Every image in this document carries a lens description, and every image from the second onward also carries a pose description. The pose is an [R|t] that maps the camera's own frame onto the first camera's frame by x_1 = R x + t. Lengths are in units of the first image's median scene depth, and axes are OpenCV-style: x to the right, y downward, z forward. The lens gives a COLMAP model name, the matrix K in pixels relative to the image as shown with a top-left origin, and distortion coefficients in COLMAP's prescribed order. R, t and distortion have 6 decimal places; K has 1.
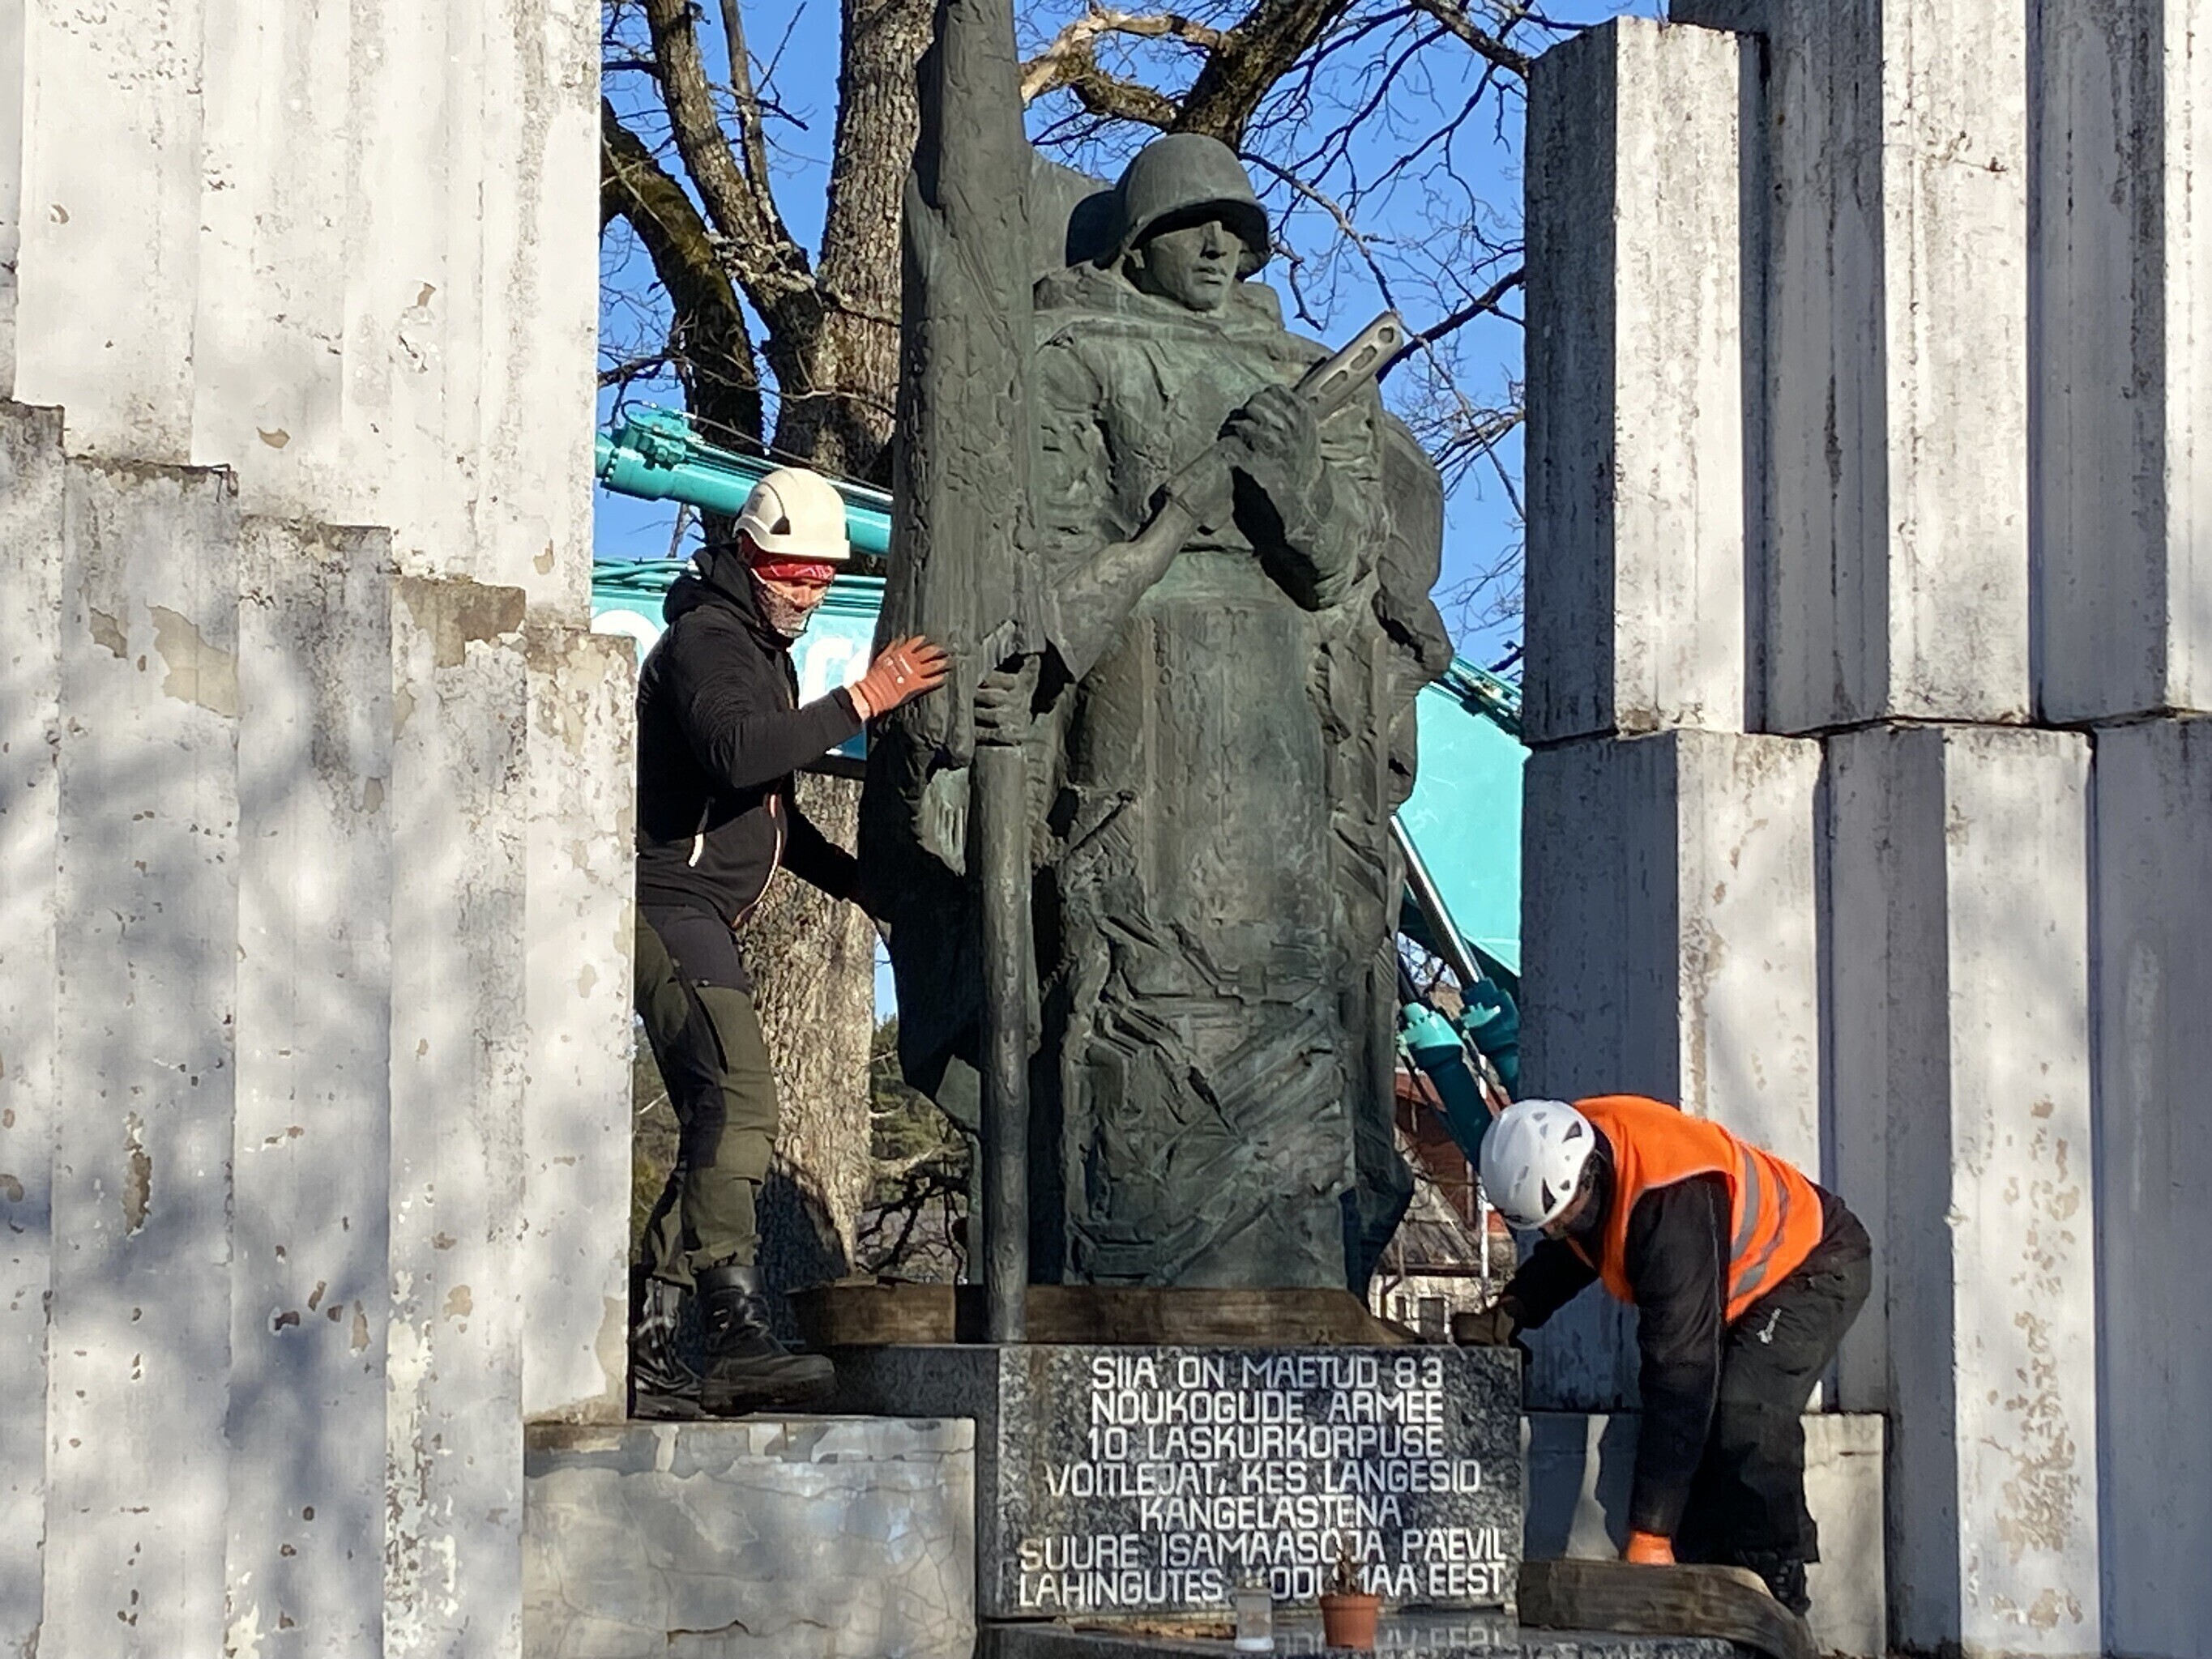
lens RADIAL K [[4725.1, 0, 1142.9], [0, 4725.1, 893.6], [0, 0, 1]] dist [0.133461, 0.000000]
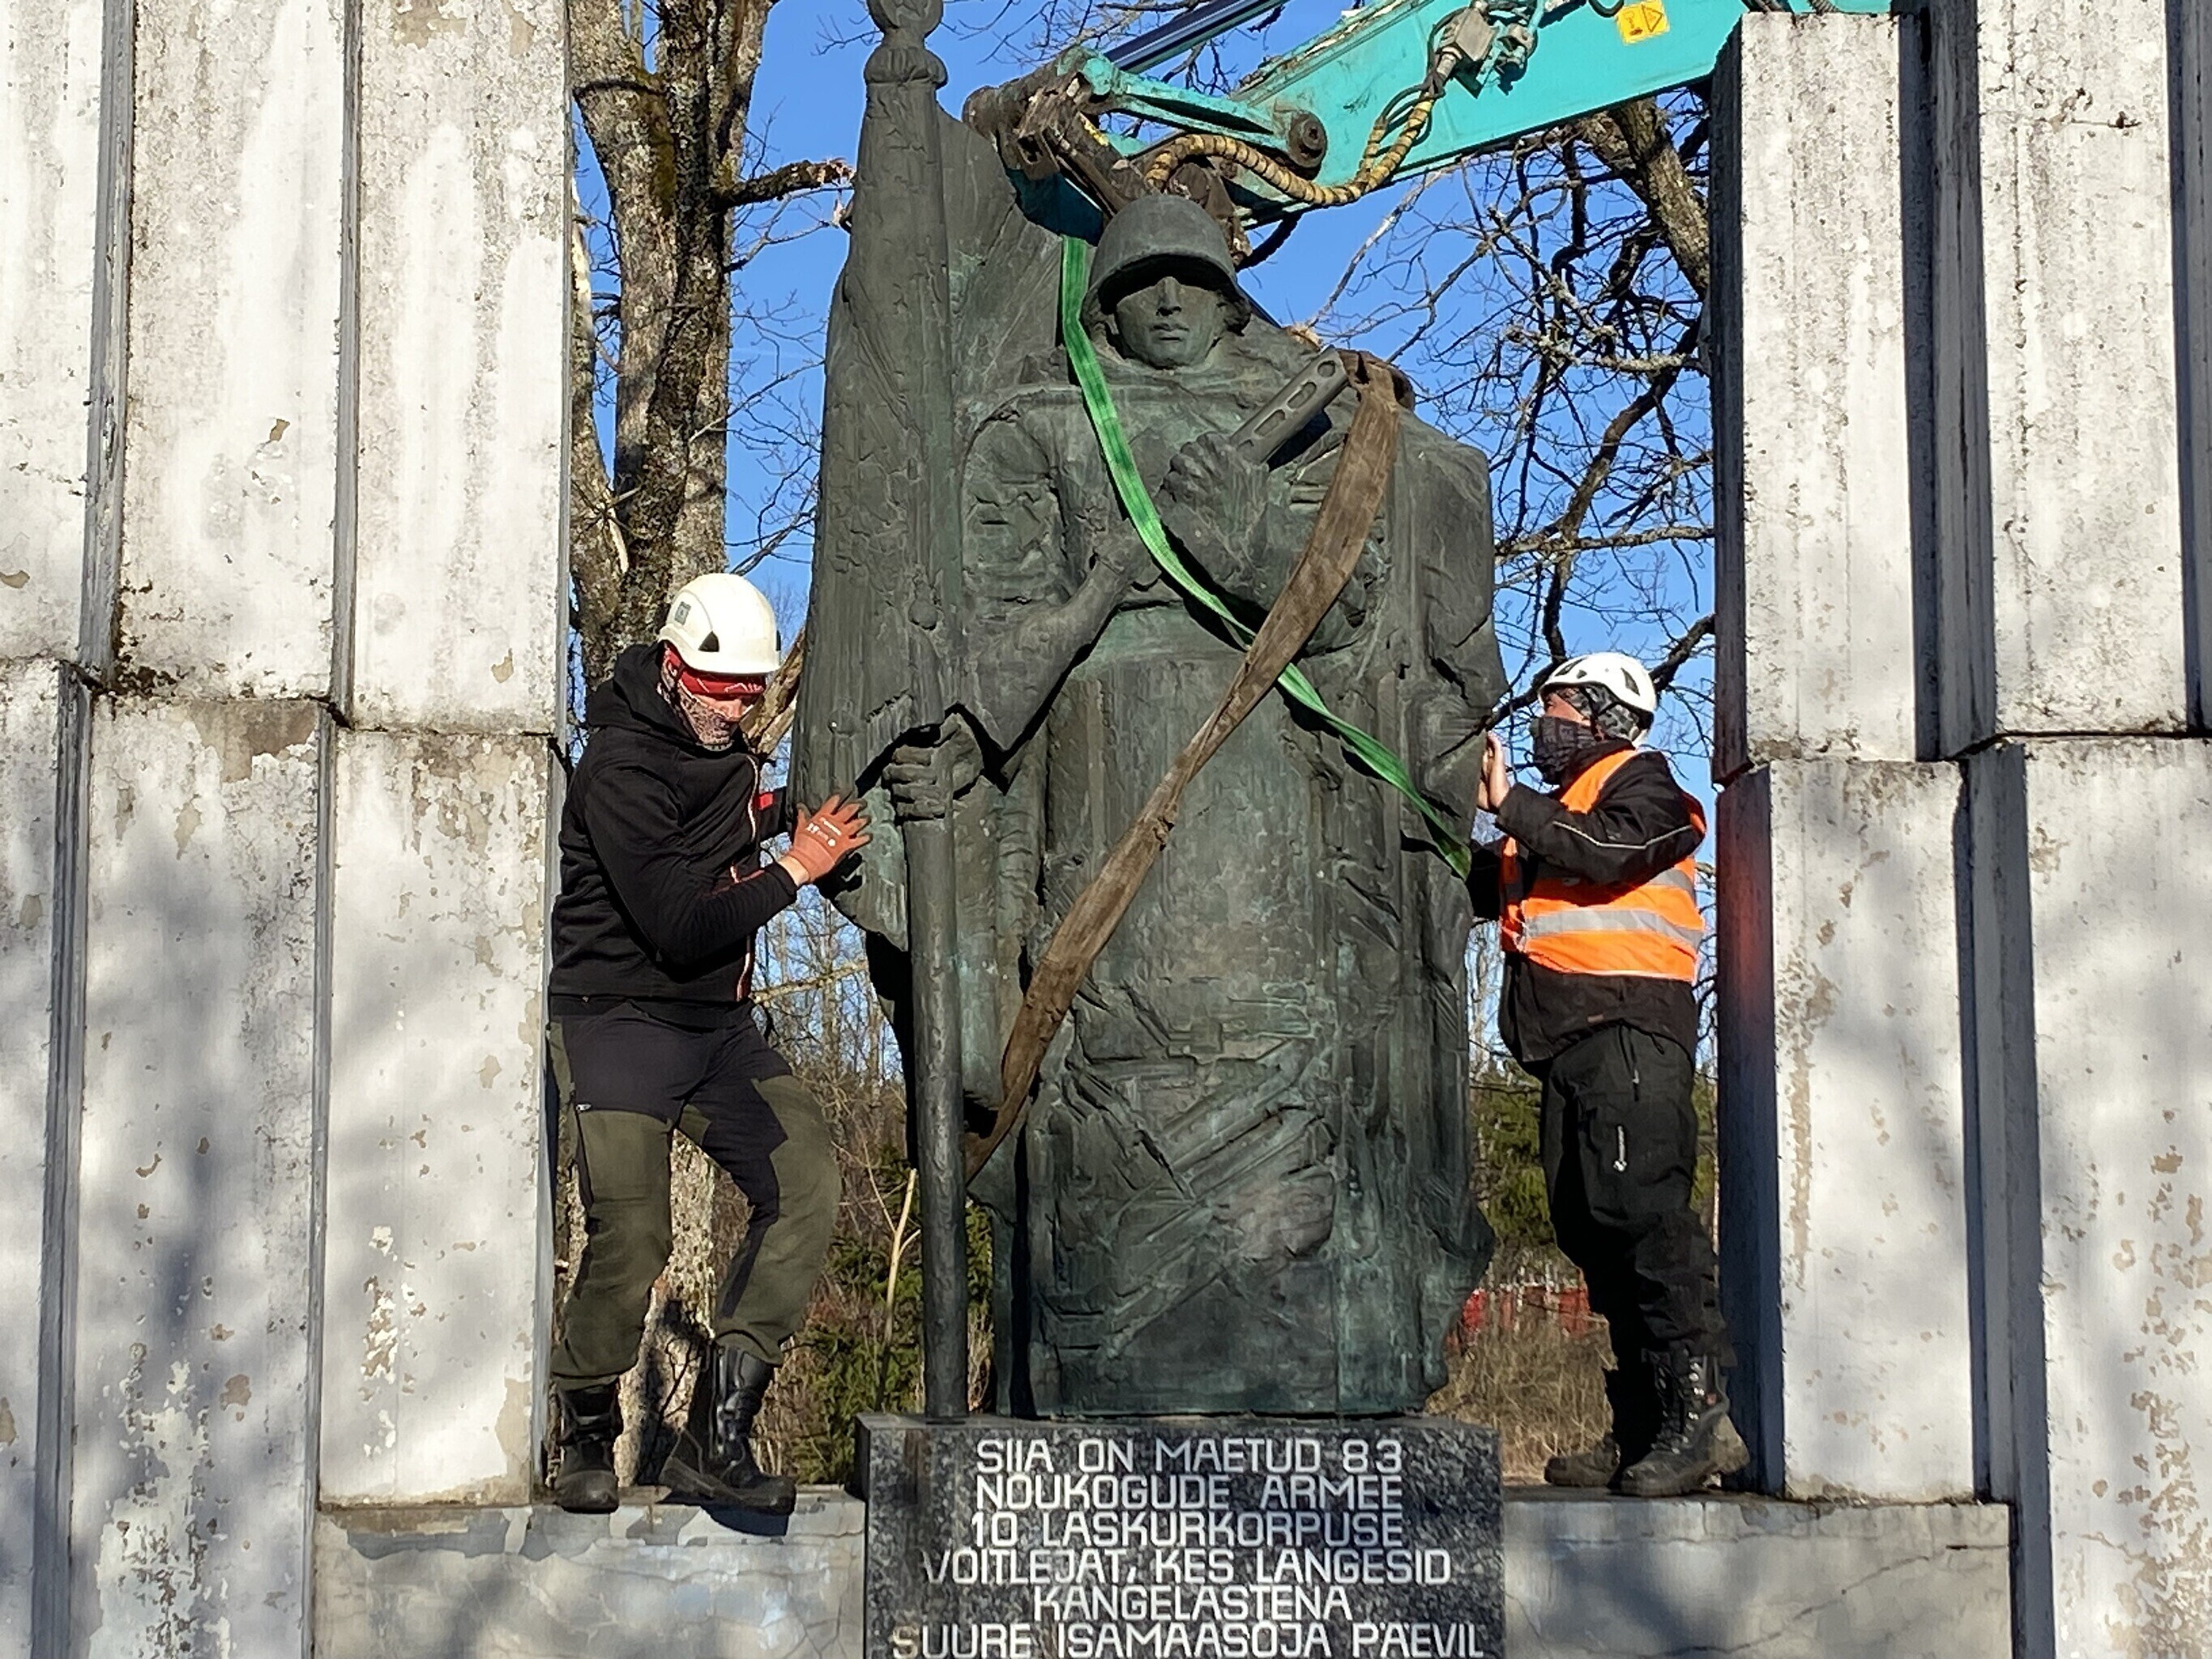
lens RADIAL K [[4123.5, 0, 1110.8], [0, 4123.5, 798.6], [0, 0, 1]] dist [0.108854, 0.000000]
pose [[0.905033, -0.053716, -0.421936, 0.375022], [0.040109, 0.998351, -0.041067, 0.001336], [0.423446, 0.020244, 0.905695, 0.226146]]
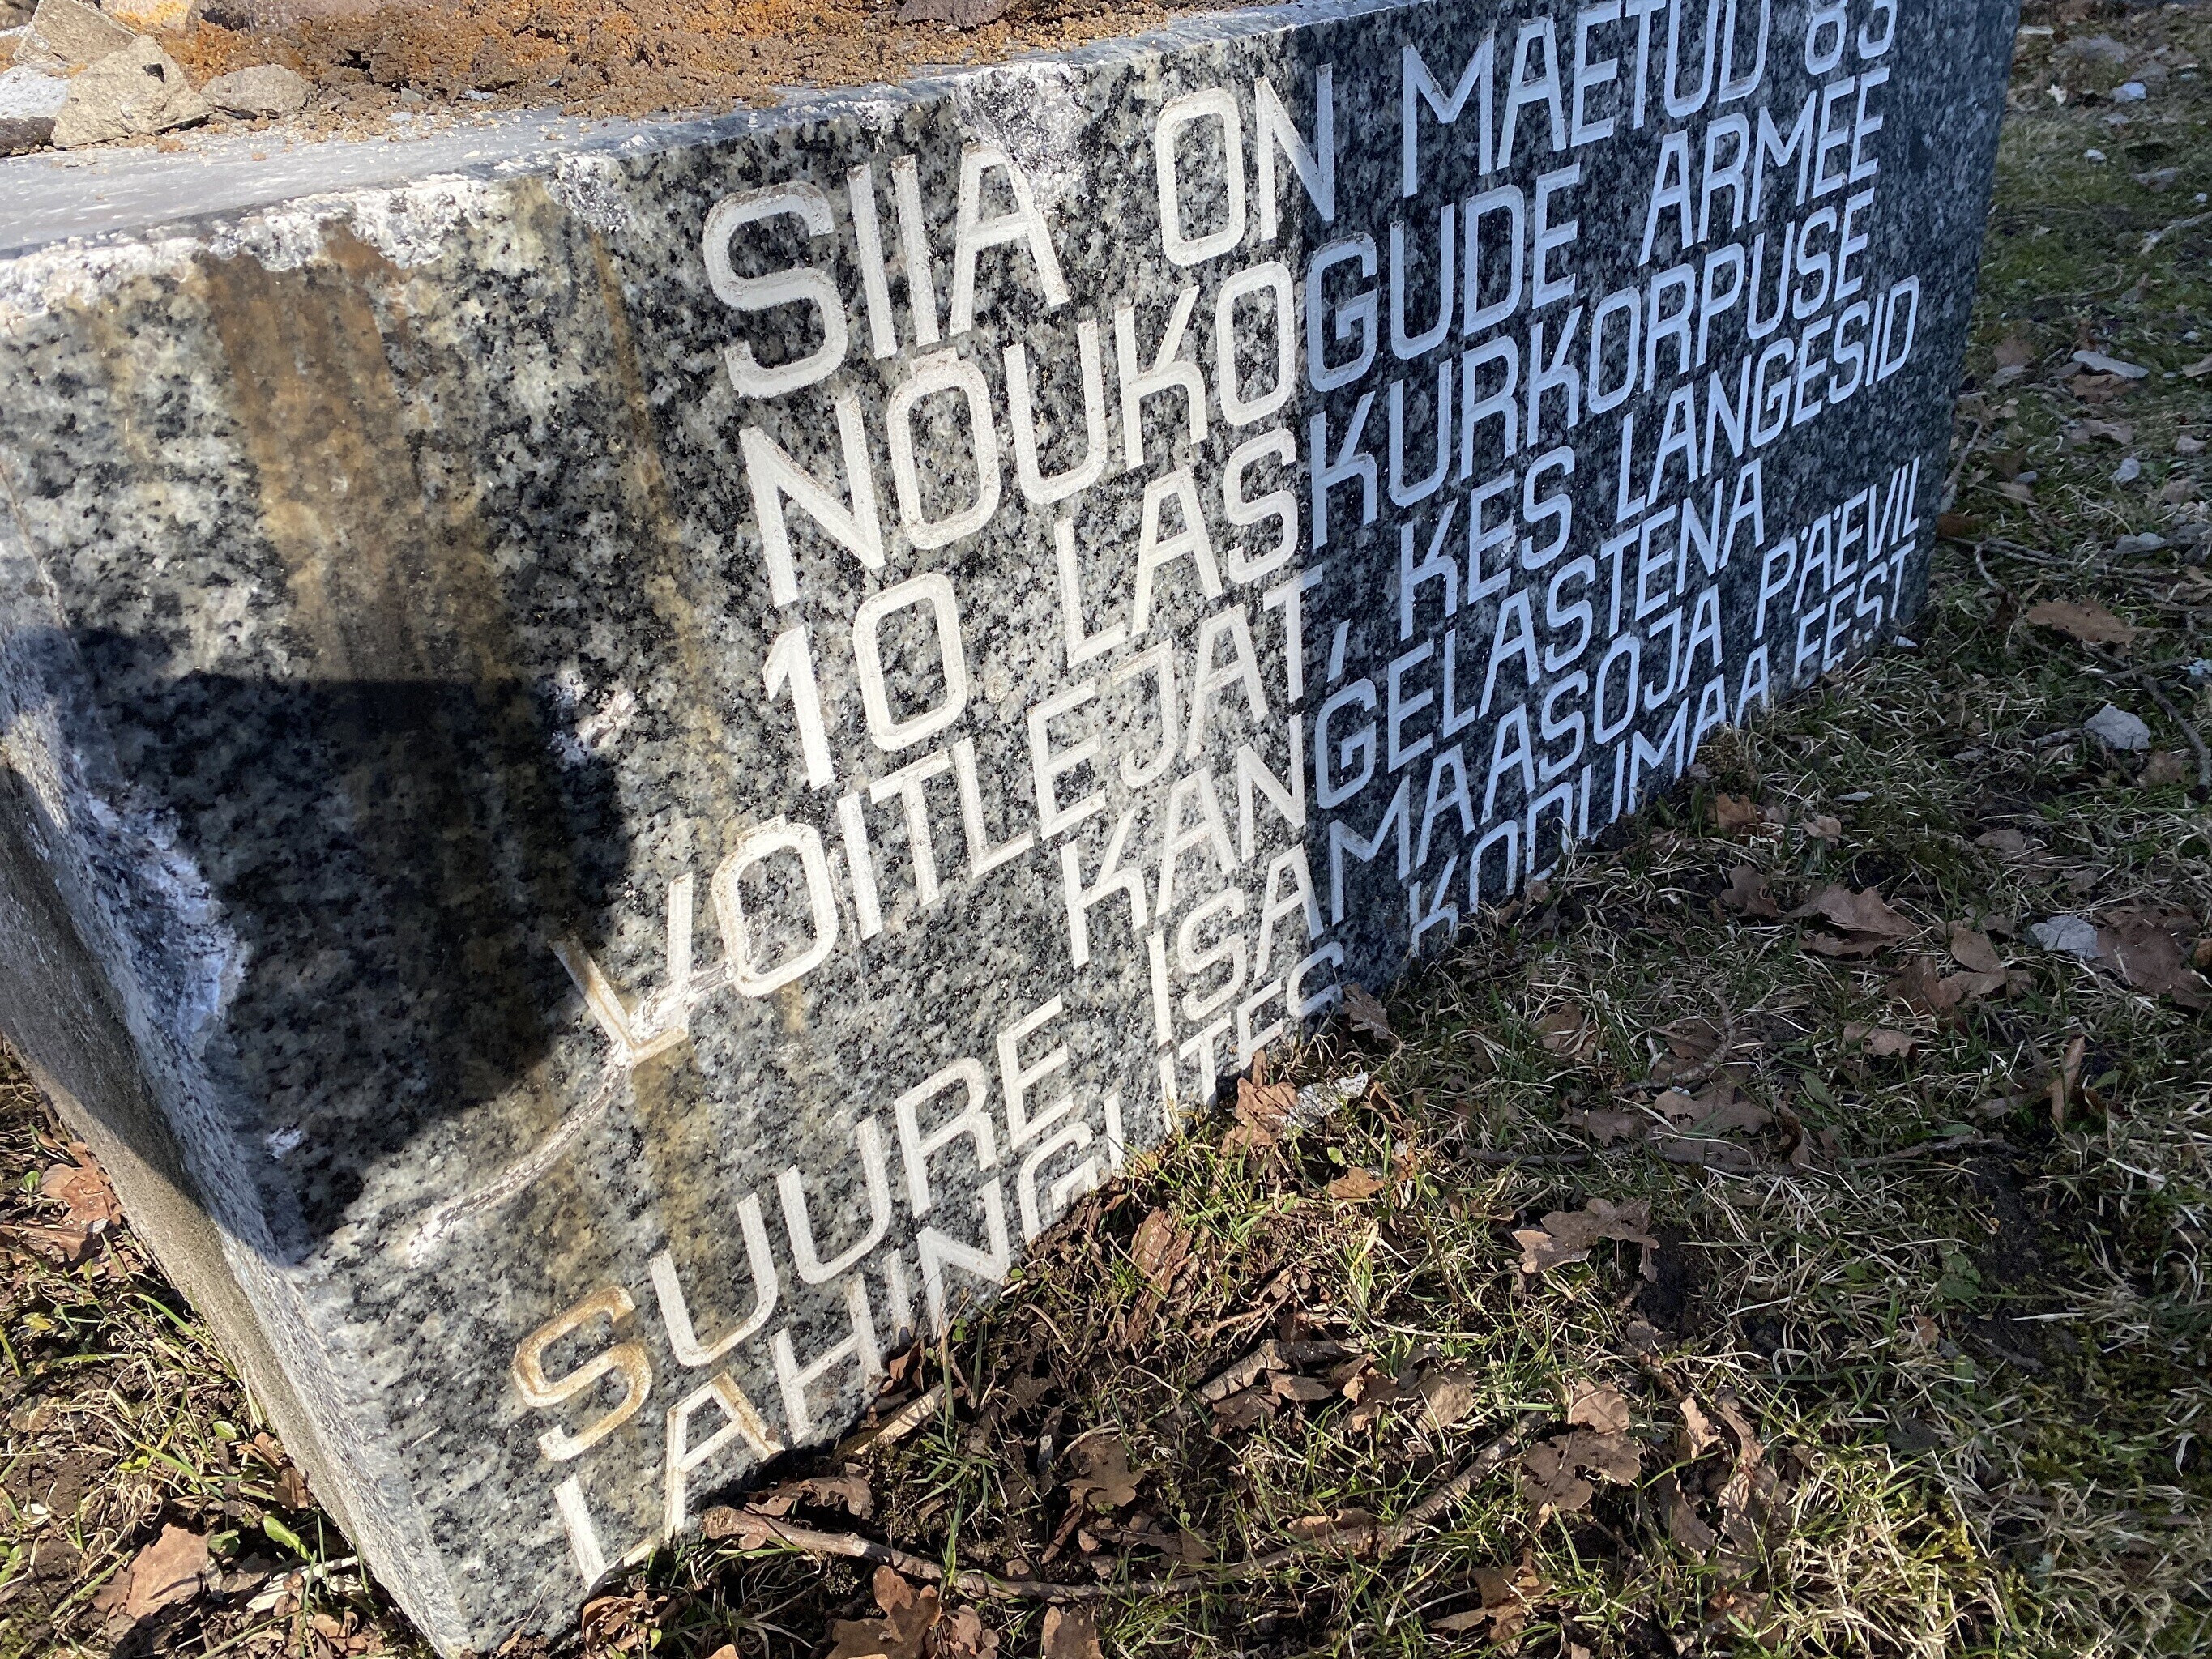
lens RADIAL K [[1674.8, 0, 1087.5], [0, 1674.8, 792.0], [0, 0, 1]] dist [0.044287, -0.052345]
pose [[0.968883, -0.191040, 0.157382, -0.010104], [0.073401, 0.828997, 0.554415, 0.082520], [-0.236384, -0.525611, 0.817224, 0.921137]]
